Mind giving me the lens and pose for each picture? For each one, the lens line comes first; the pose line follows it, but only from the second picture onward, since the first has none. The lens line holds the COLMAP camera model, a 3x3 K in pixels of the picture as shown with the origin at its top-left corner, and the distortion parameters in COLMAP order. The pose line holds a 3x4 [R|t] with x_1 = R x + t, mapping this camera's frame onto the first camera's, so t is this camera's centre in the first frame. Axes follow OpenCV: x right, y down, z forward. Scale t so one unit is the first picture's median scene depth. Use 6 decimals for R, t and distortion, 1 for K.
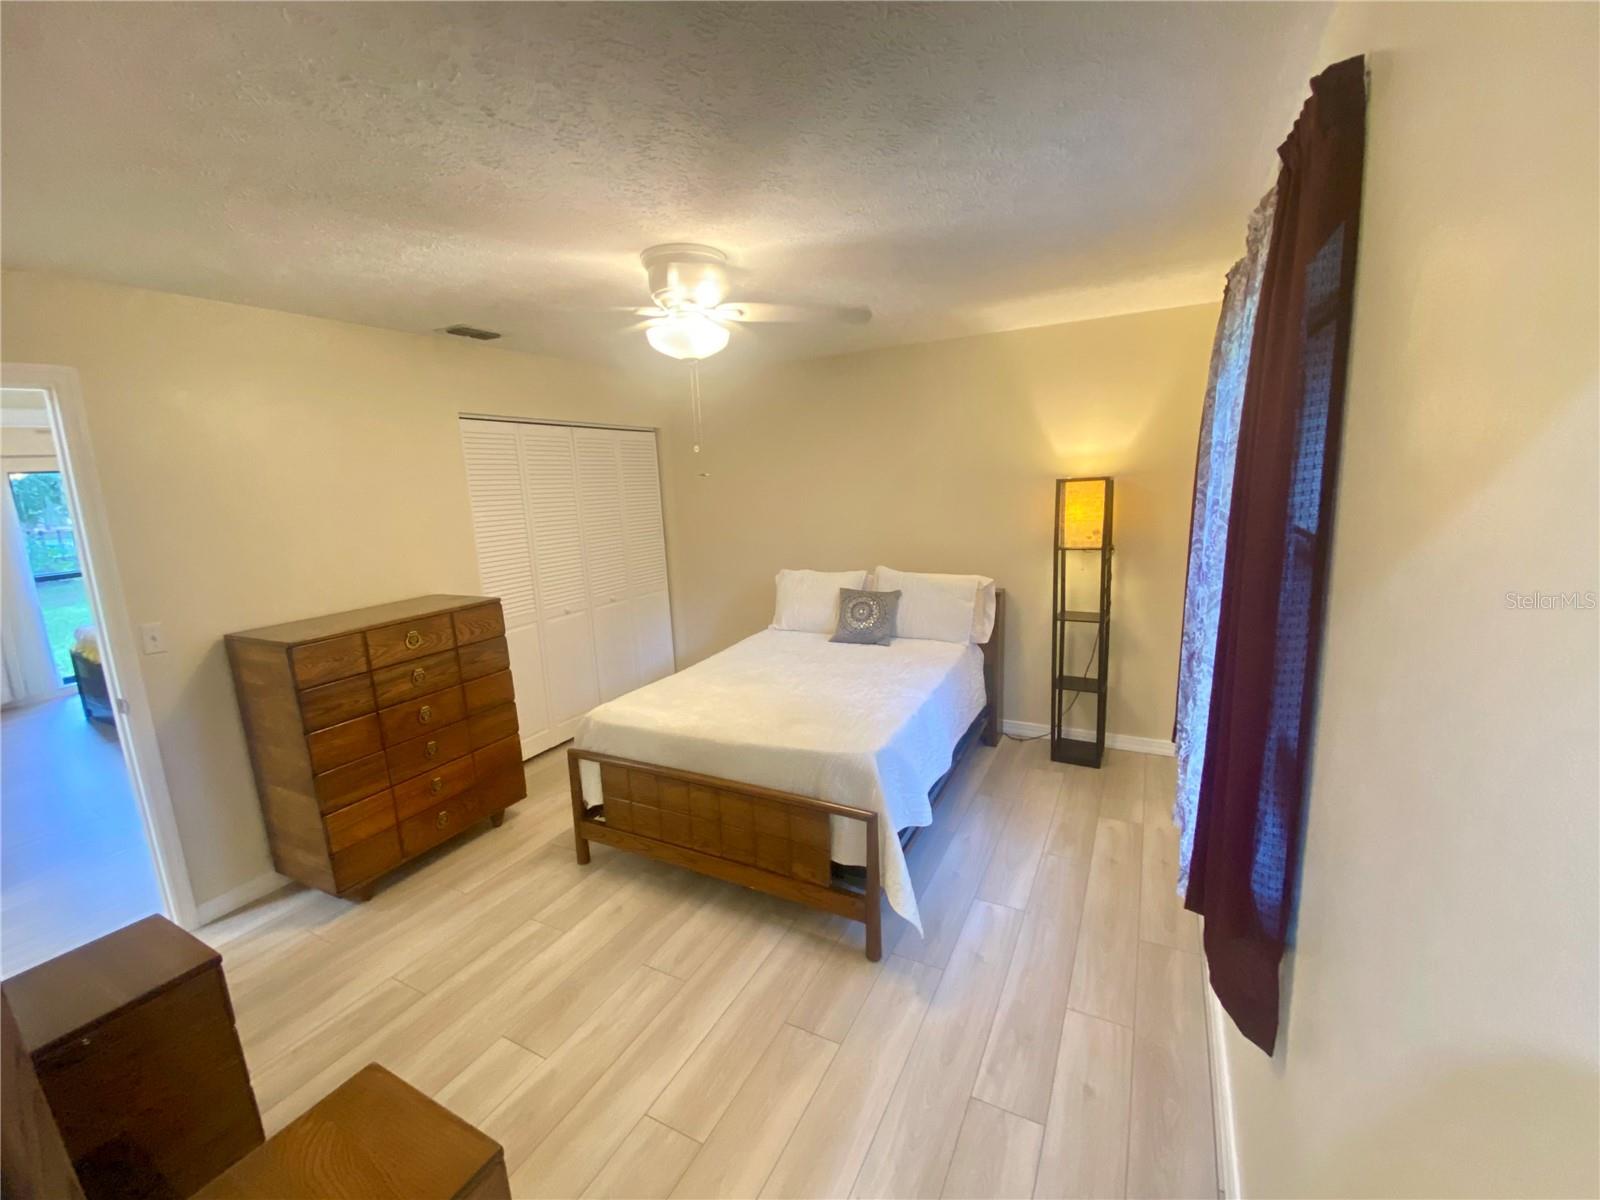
lens RADIAL K [[665.7, 0, 789.6], [0, 665.7, 601.2], [0, 0, 1]] dist [-0.000919, -0.009858]
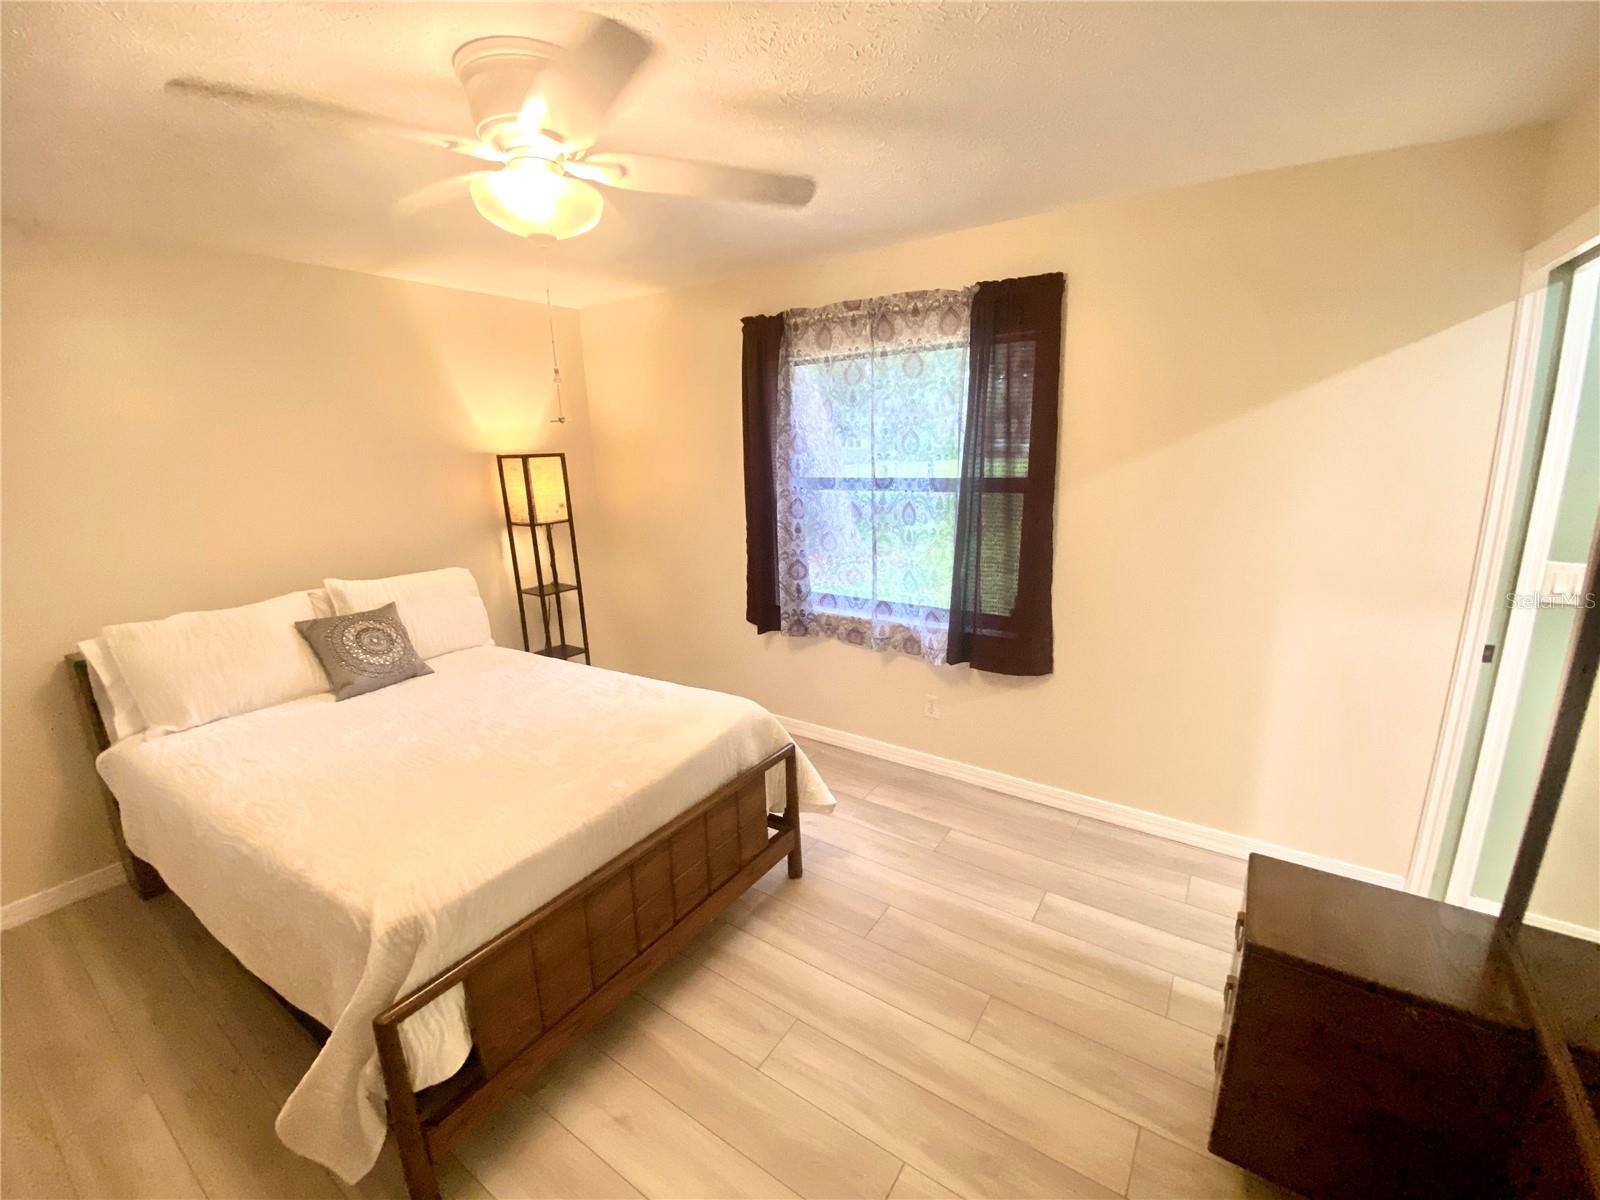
lens RADIAL K [[665.7, 0, 791.9], [0, 665.7, 616.2], [0, 0, 1]] dist [-0.000919, -0.009858]
pose [[0.101292, -0.212623, 0.971870, -0.689200], [0.201944, 0.960951, 0.189187, -0.071437], [-0.974145, 0.177100, 0.140275, 0.622625]]
